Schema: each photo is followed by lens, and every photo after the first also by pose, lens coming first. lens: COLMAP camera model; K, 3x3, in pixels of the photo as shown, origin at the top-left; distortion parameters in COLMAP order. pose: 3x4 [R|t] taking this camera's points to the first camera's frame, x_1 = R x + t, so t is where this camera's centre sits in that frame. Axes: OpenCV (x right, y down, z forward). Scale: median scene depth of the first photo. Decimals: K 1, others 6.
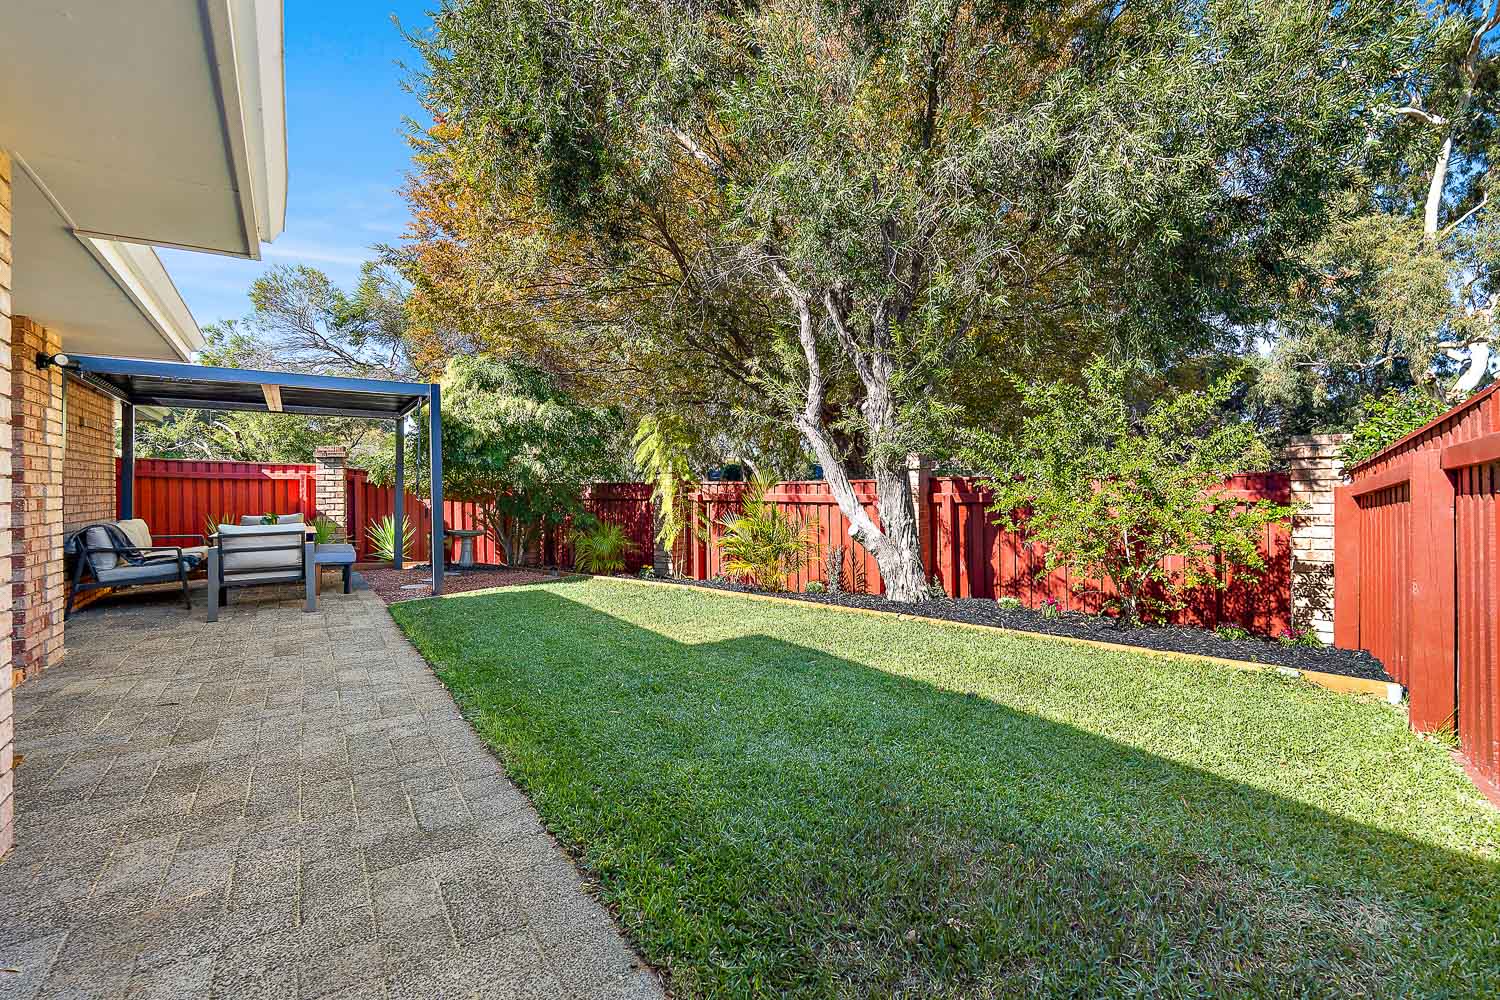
lens RADIAL K [[655.4, 0, 750.0], [0, 655.4, 500.0], [0, 0, 1]] dist [0.001771, 0.000241]
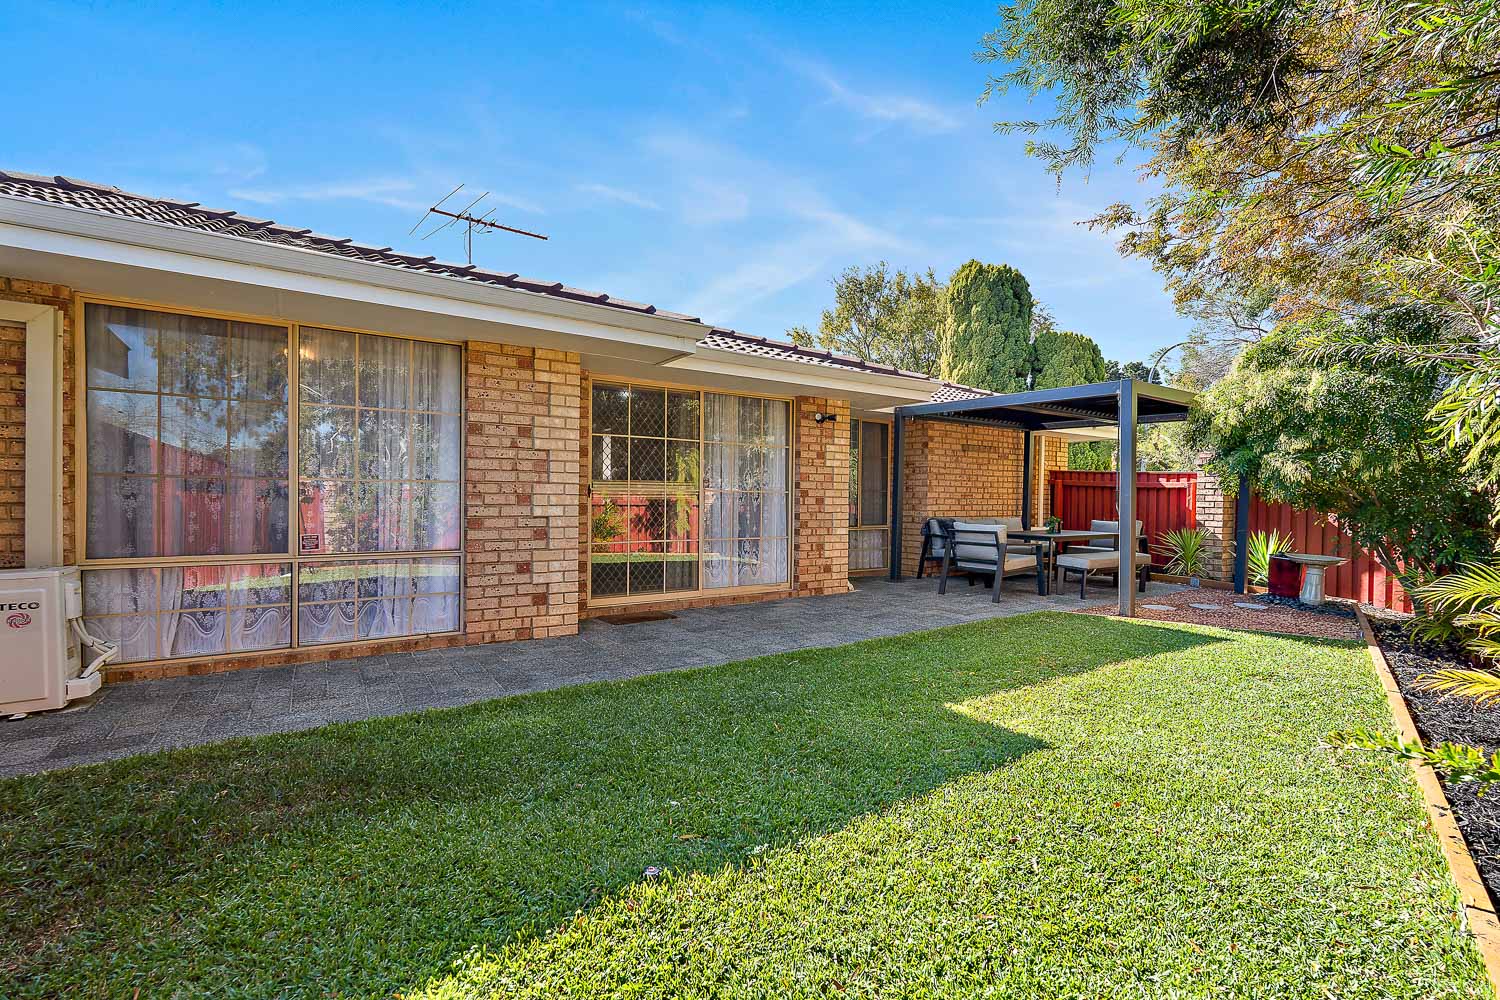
lens RADIAL K [[655.4, 0, 750.0], [0, 655.4, 500.0], [0, 0, 1]] dist [0.001771, 0.000241]
pose [[0.016926, 0.015904, -0.999730, 0.284013], [-0.031969, 0.999371, 0.015357, -0.007700], [0.999346, 0.031700, 0.017424, 0.337418]]
